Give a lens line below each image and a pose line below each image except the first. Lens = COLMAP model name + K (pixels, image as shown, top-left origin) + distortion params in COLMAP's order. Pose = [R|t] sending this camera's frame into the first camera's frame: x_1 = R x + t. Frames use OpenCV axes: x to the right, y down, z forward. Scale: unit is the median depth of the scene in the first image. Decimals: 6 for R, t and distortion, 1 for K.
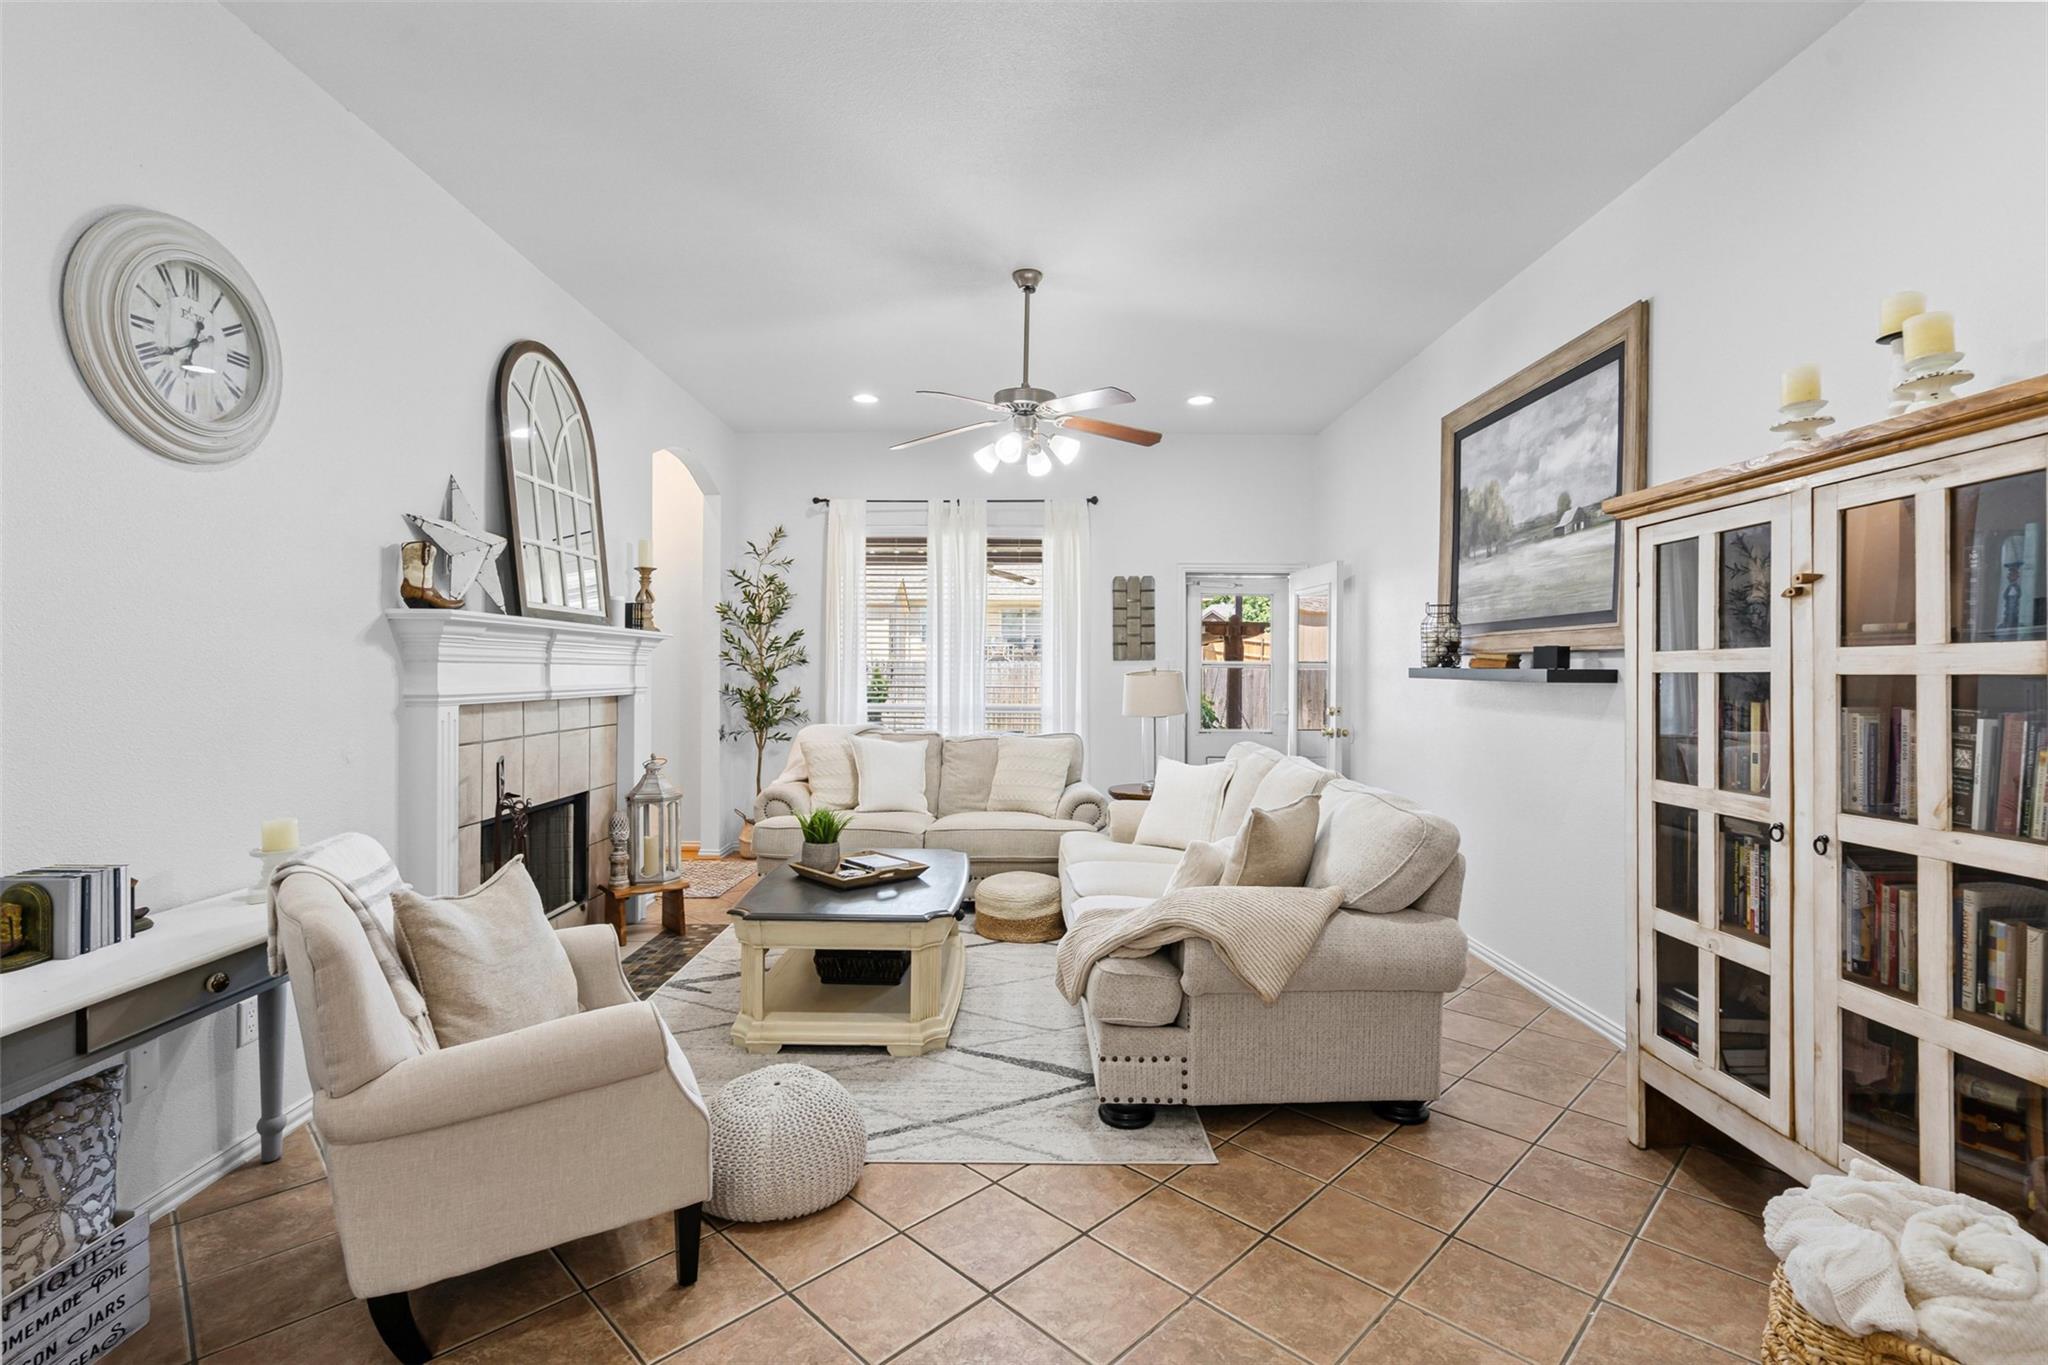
lens RADIAL K [[951.9, 0, 1024.0], [0, 951.9, 682.5], [0, 0, 1]] dist [-0.002101, 0.000046]
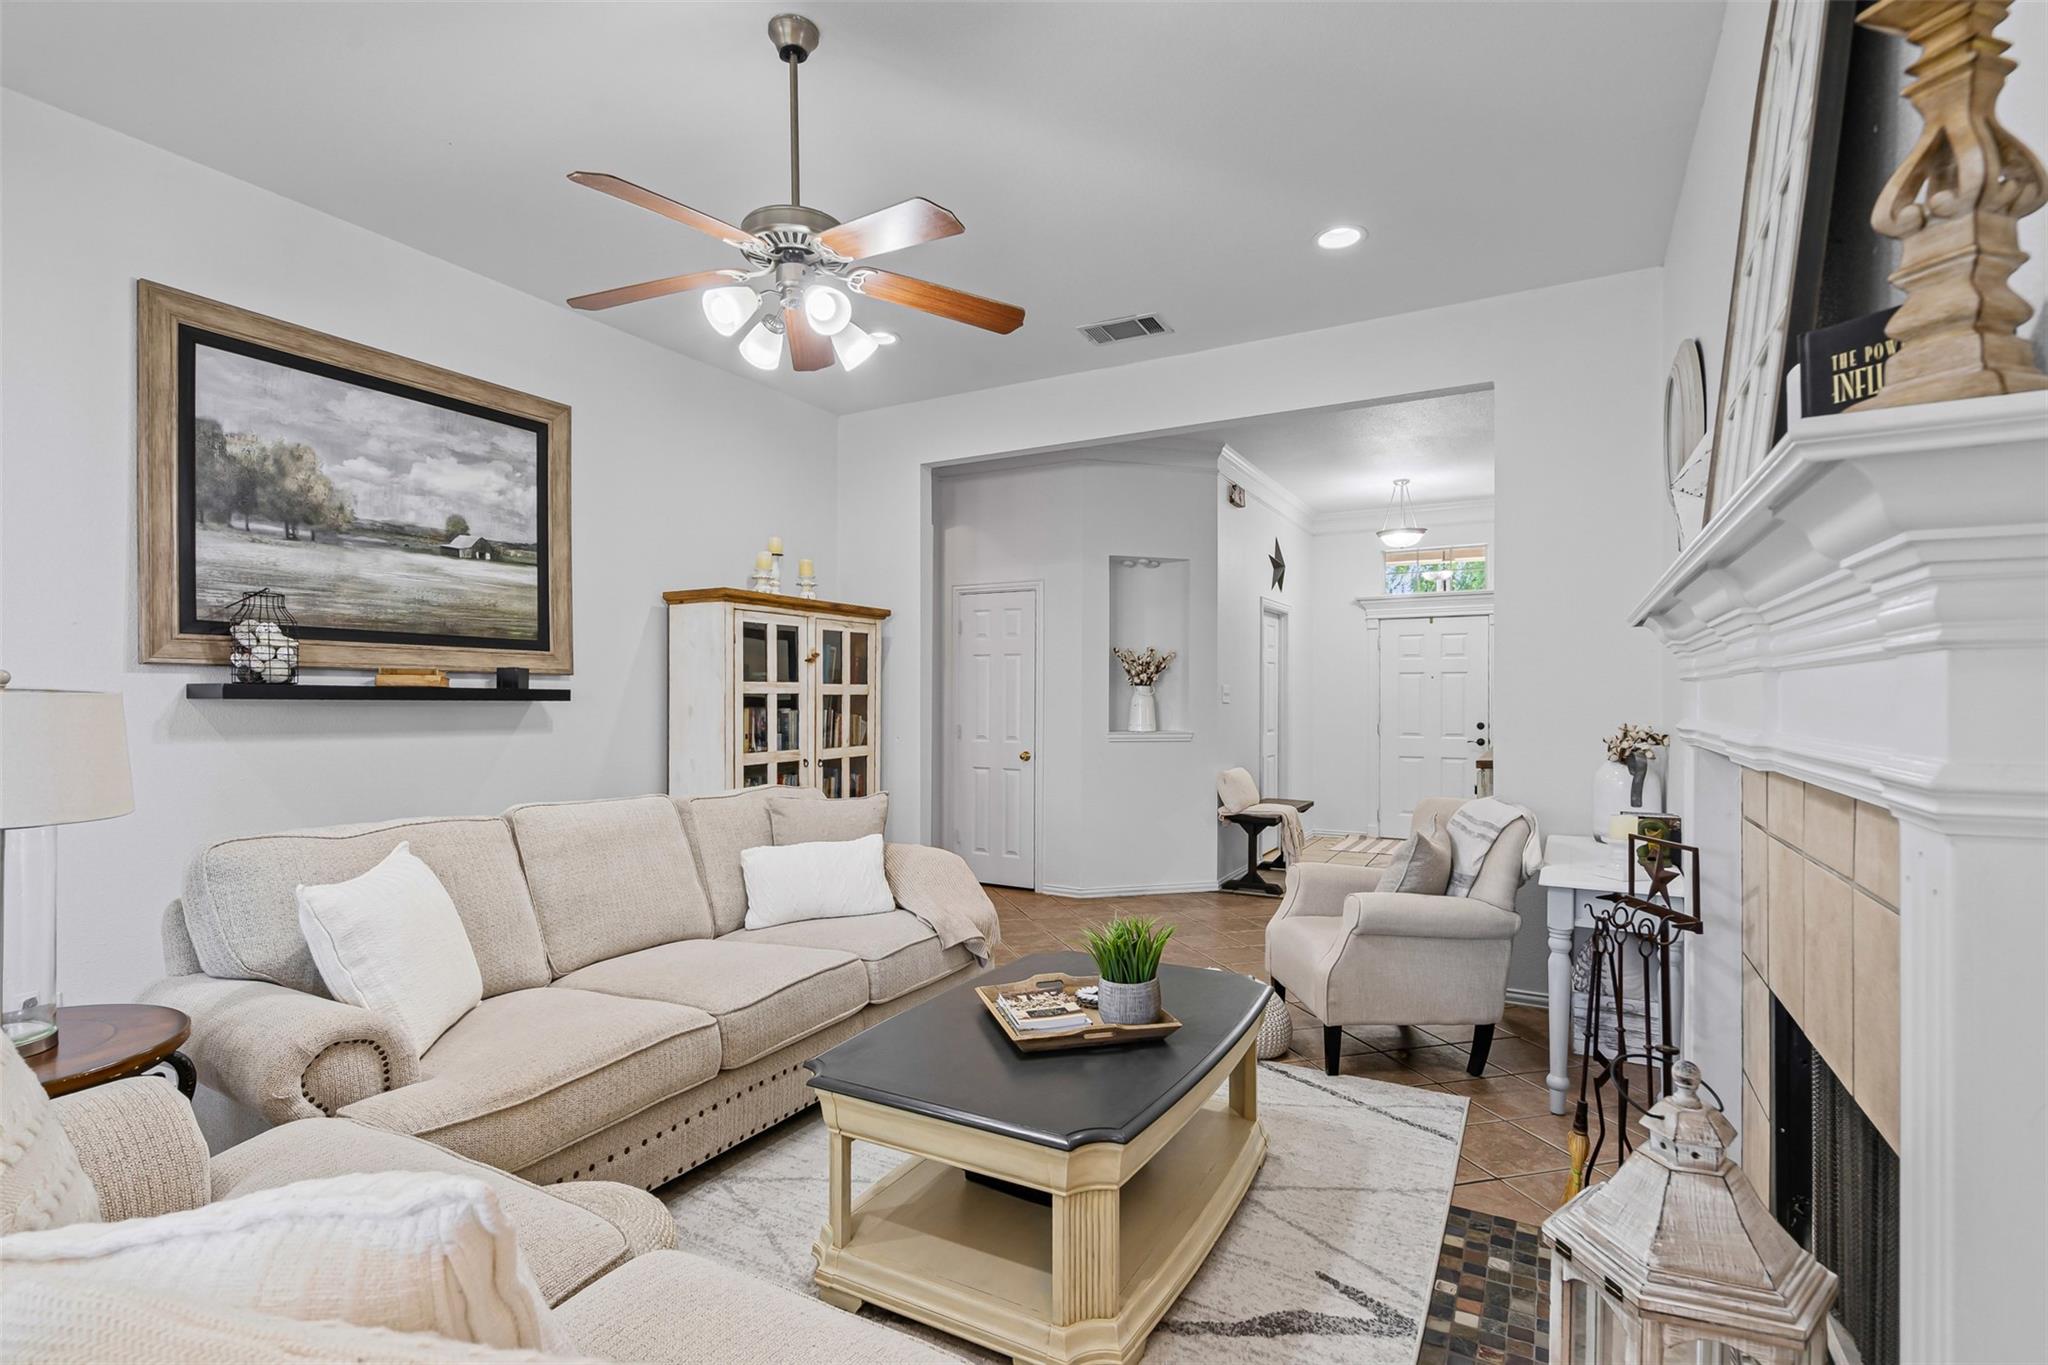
lens RADIAL K [[953.3, 0, 1022.9], [0, 953.3, 670.0], [0, 0, 1]] dist [-0.003258, -0.000202]
pose [[-0.873002, 0.007695, 0.487656, -0.503526], [-0.000471, 0.999862, -0.016622, -0.019352], [-0.487717, -0.014740, -0.872878, 1.752893]]
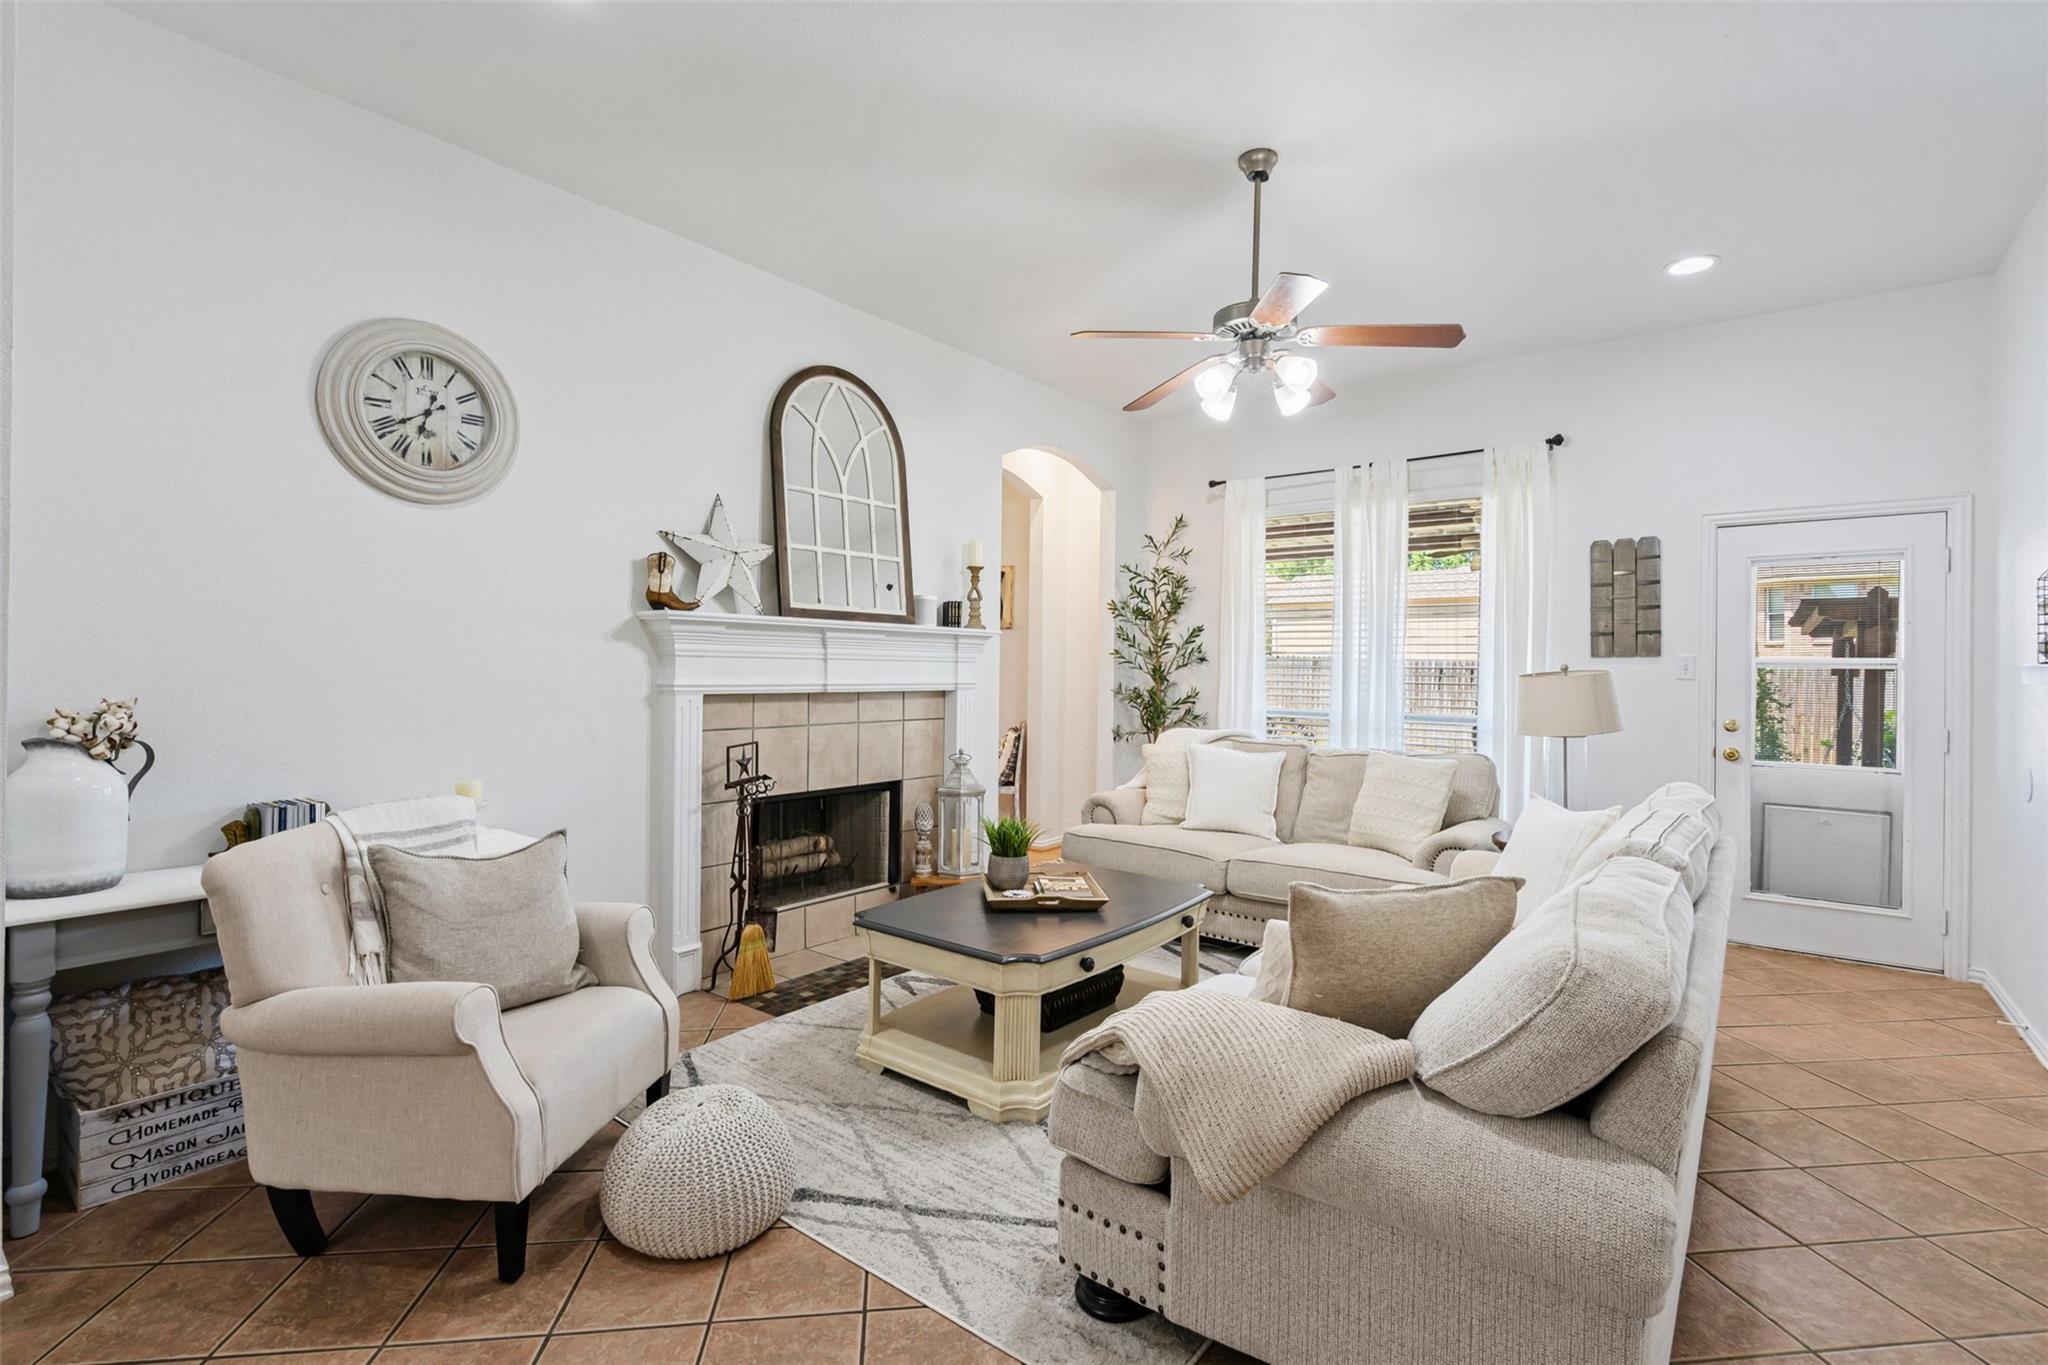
lens RADIAL K [[953.3, 0, 1022.9], [0, 953.3, 670.0], [0, 0, 1]] dist [-0.003258, -0.000202]
pose [[0.782854, 0.004747, -0.622187, 0.406181], [-0.014985, 0.999825, -0.011226, 0.001802], [0.622025, 0.018112, 0.782788, 0.330902]]
